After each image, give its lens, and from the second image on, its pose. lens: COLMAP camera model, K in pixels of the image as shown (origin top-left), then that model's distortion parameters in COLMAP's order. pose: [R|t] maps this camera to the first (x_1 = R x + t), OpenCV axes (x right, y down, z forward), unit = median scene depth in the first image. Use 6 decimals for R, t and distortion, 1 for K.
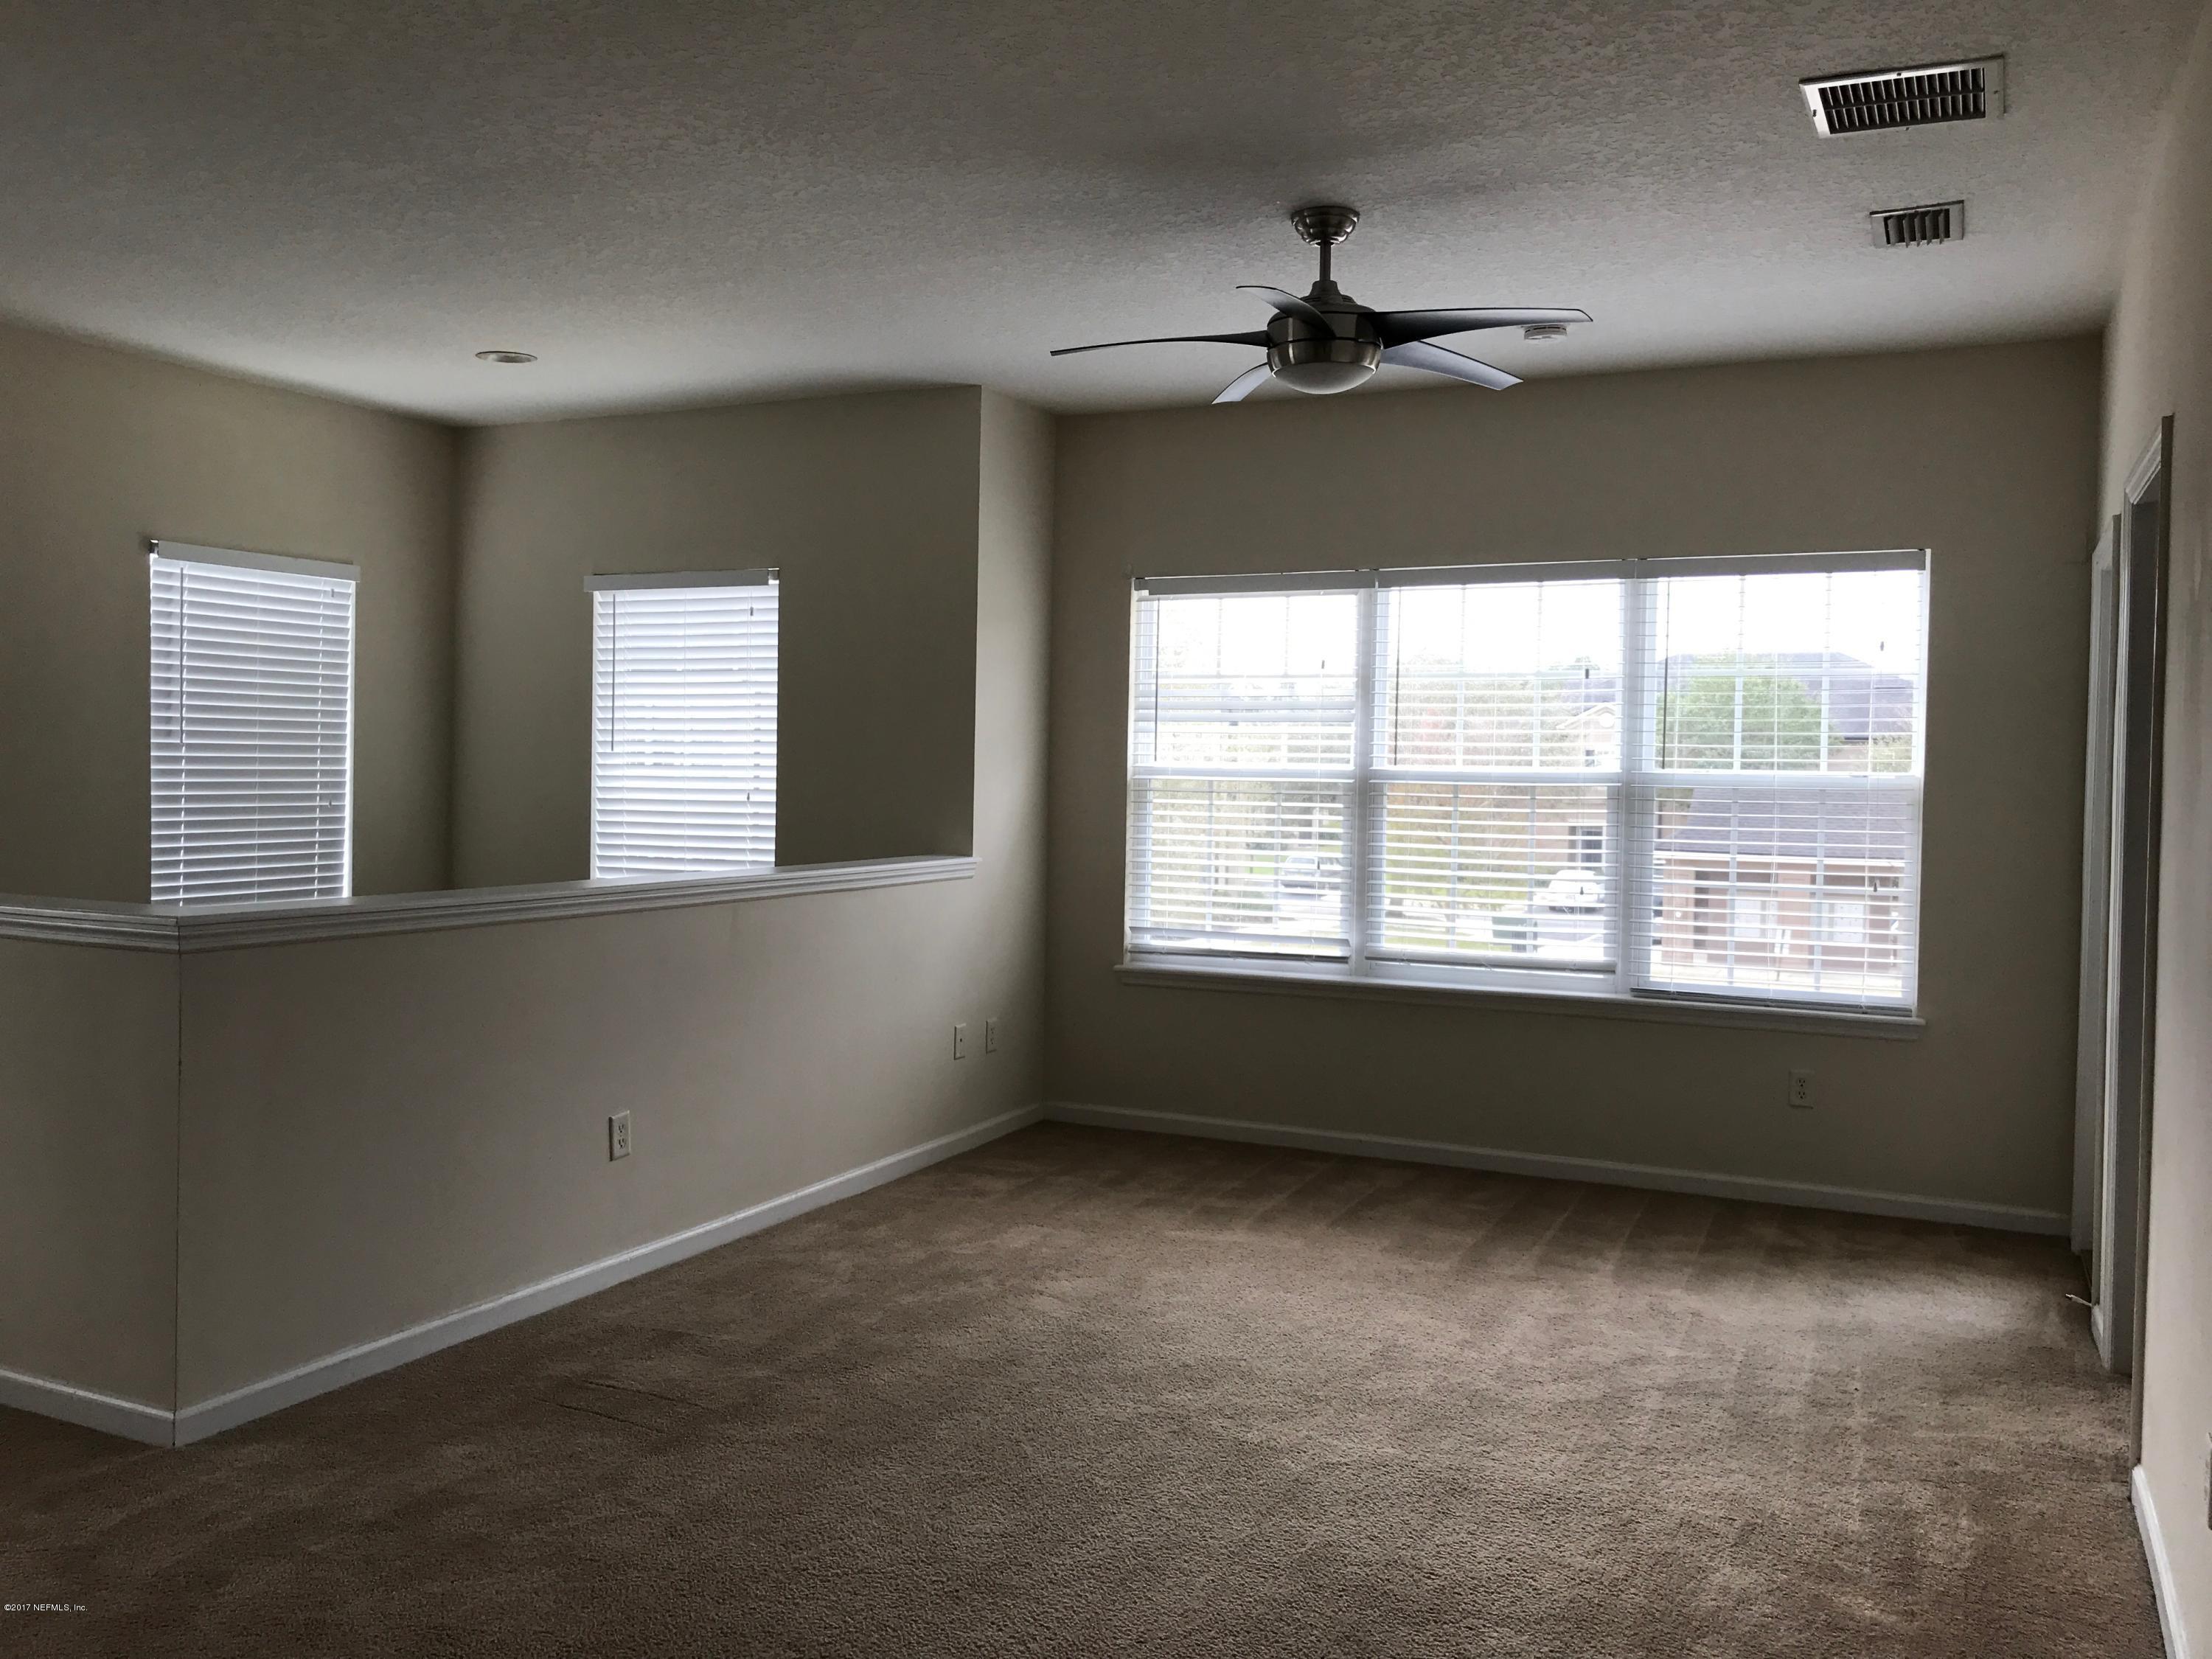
lens RADIAL K [[1741.6, 0, 1092.2], [0, 1741.6, 801.0], [0, 0, 1]] dist [-0.018521, -0.007739]
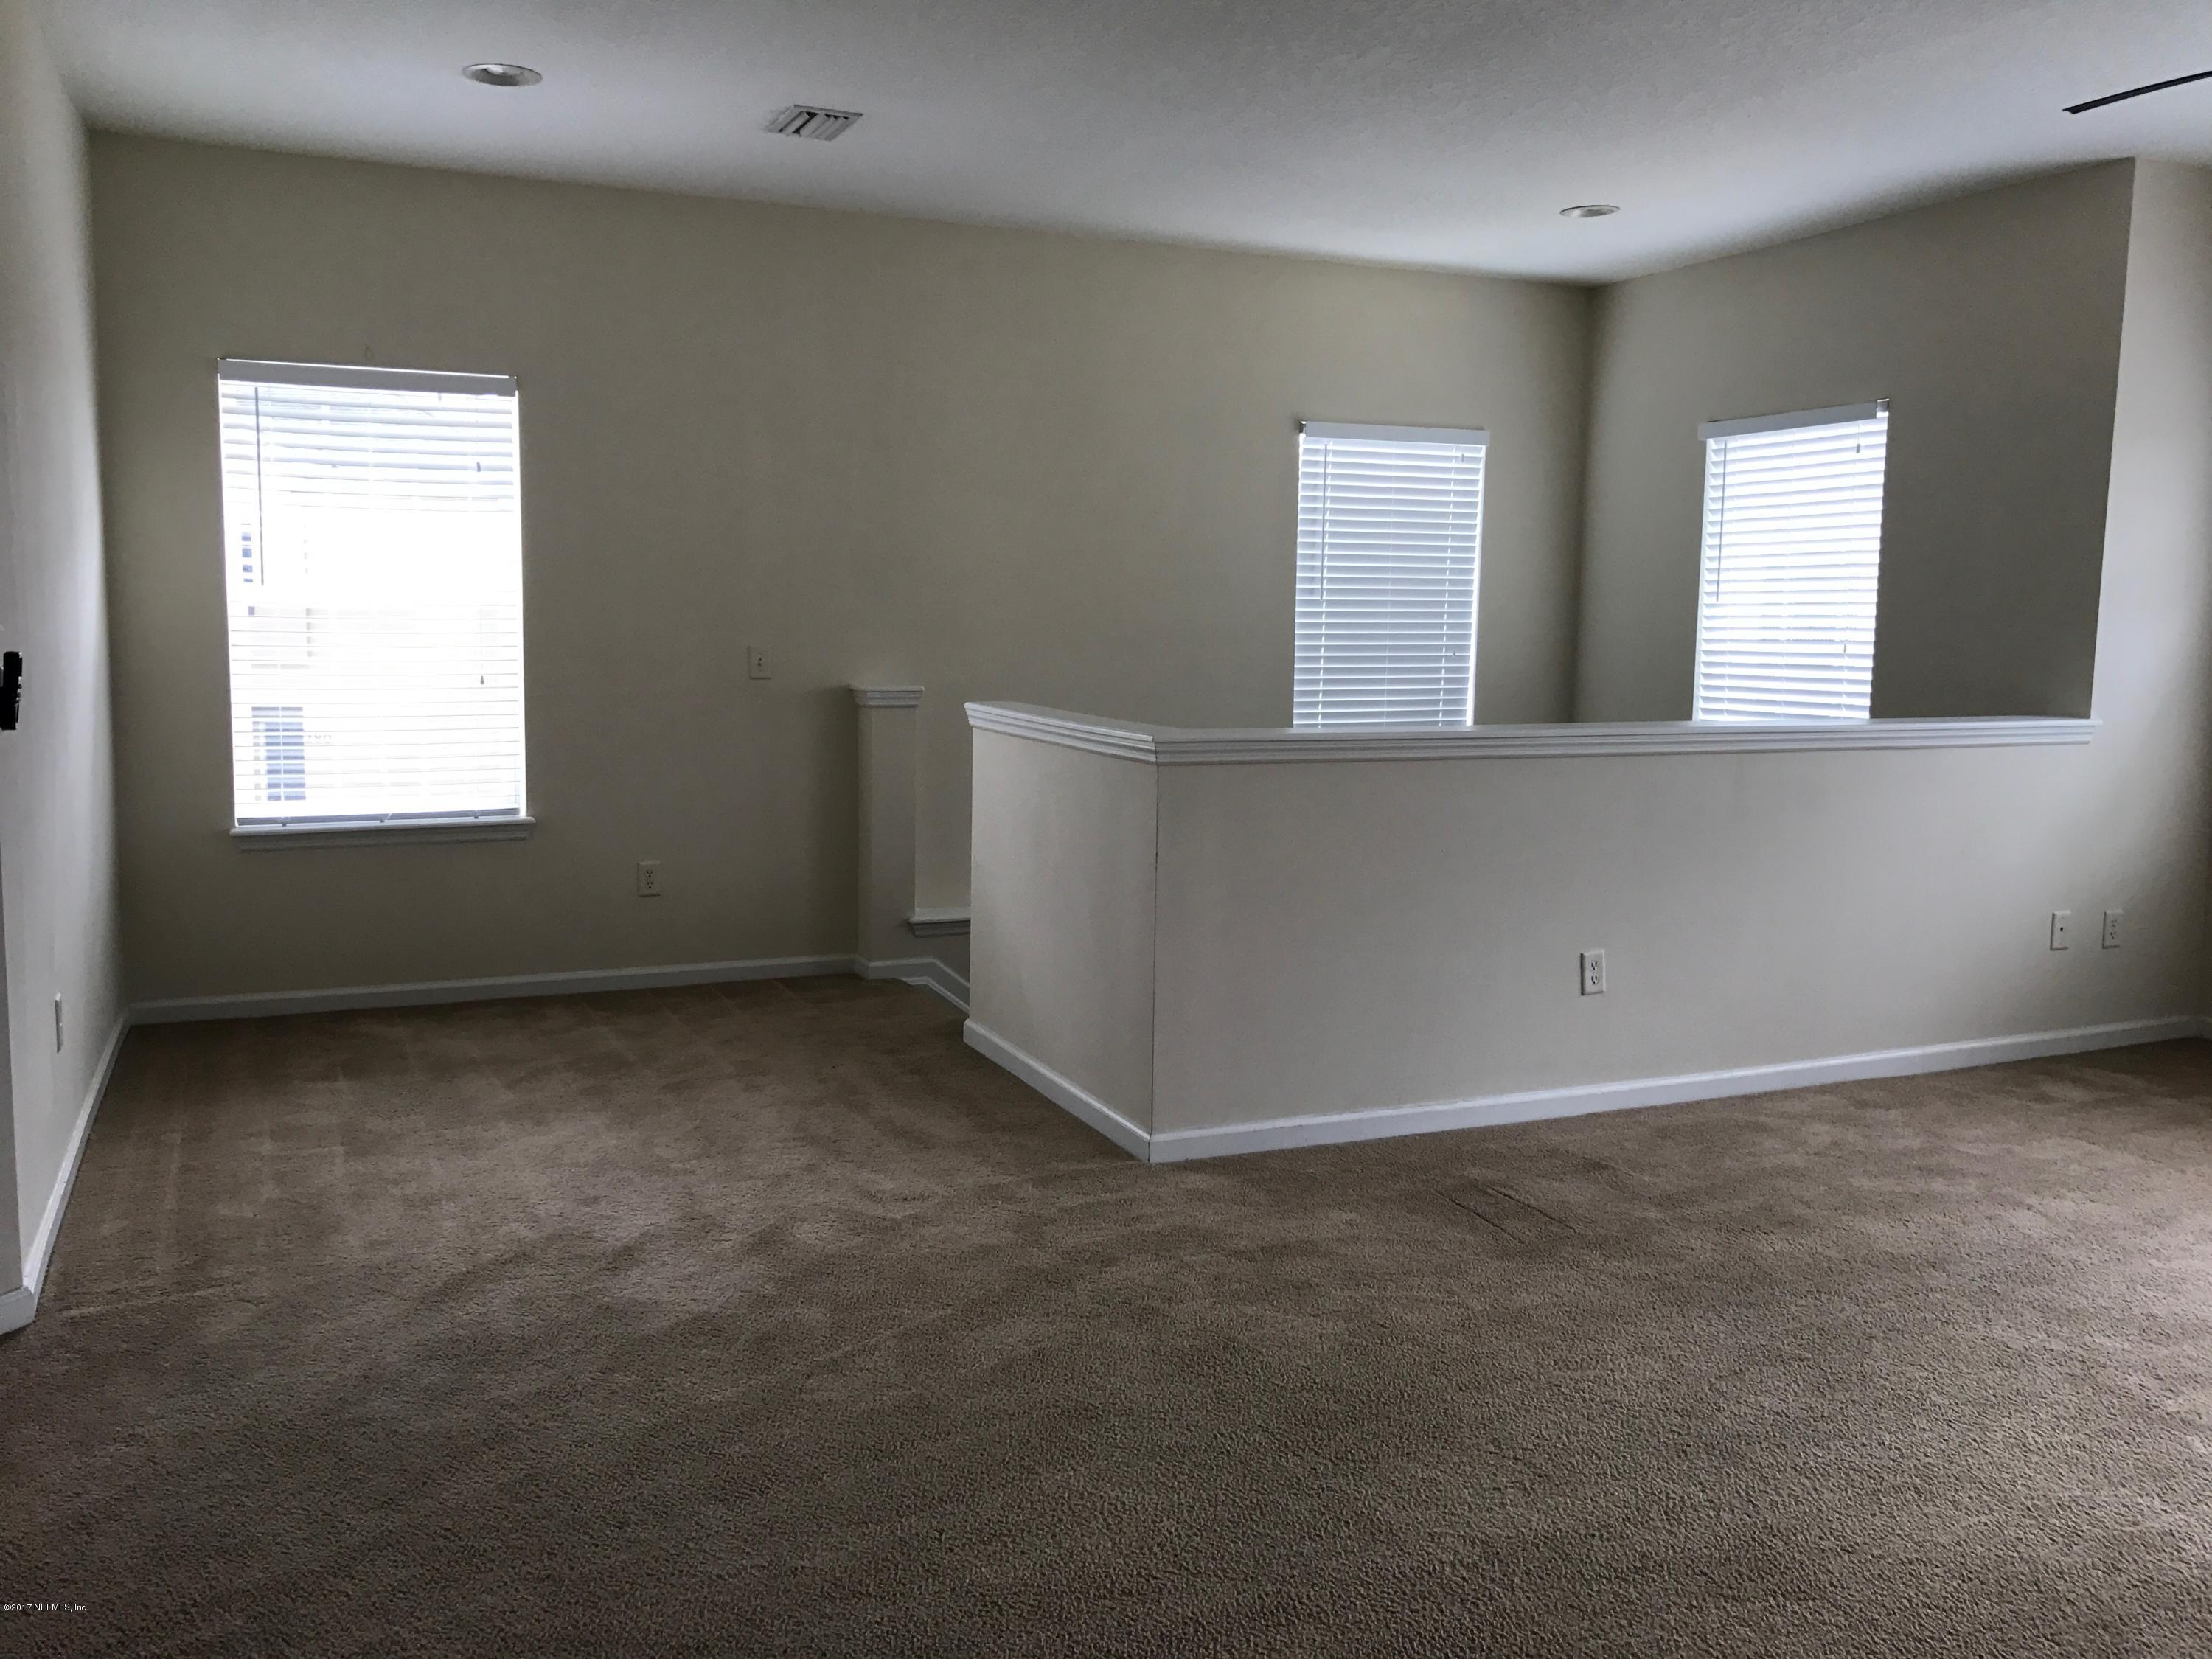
lens RADIAL K [[1741.6, 0, 1092.2], [0, 1741.6, 801.0], [0, 0, 1]] dist [-0.018521, -0.007739]
pose [[0.750049, 0.059575, -0.658694, 0.134569], [-0.008503, 0.996721, 0.080466, 0.008674], [0.661328, -0.054753, 0.748096, 0.032099]]
